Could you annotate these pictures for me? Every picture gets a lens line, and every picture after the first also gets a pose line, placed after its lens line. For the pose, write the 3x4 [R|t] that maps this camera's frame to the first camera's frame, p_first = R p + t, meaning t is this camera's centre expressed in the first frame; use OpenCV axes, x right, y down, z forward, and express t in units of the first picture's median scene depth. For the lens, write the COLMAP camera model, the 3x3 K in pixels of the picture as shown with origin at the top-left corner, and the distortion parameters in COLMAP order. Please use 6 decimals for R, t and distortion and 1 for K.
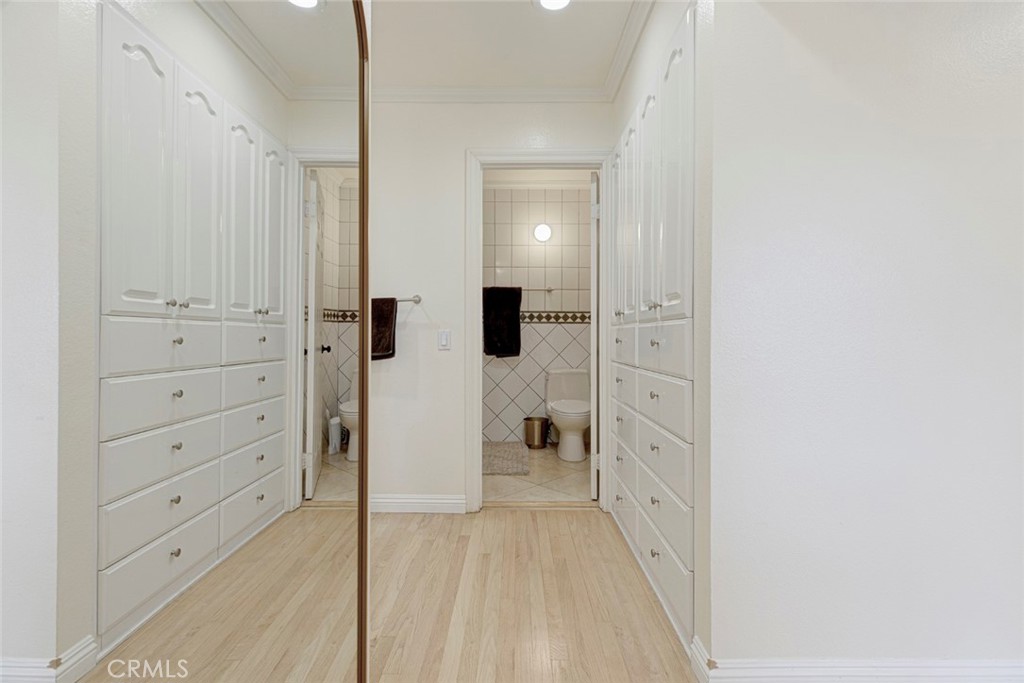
lens RADIAL K [[471.6, 0, 502.7], [0, 471.6, 337.1], [0, 0, 1]] dist [0.006062, -0.000739]
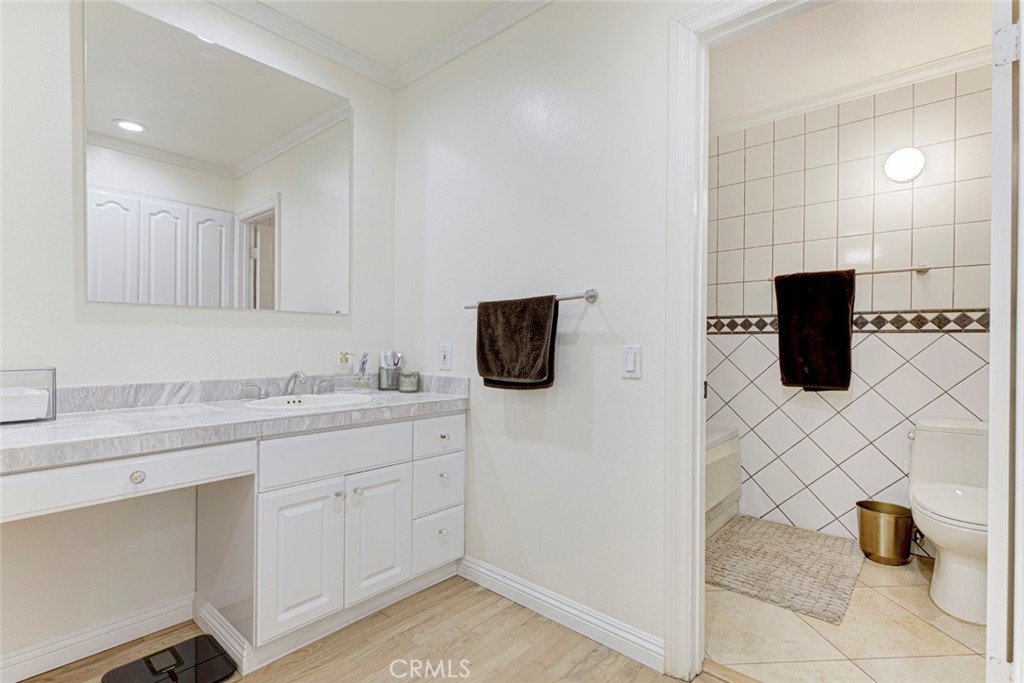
lens RADIAL K [[471.6, 0, 521.7], [0, 471.6, 349.7], [0, 0, 1]] dist [0.006062, -0.000739]
pose [[0.766883, 0.006458, -0.641754, 0.099260], [-0.009951, 0.999949, -0.001829, -0.004448], [0.641710, 0.007789, 0.766908, 0.306860]]
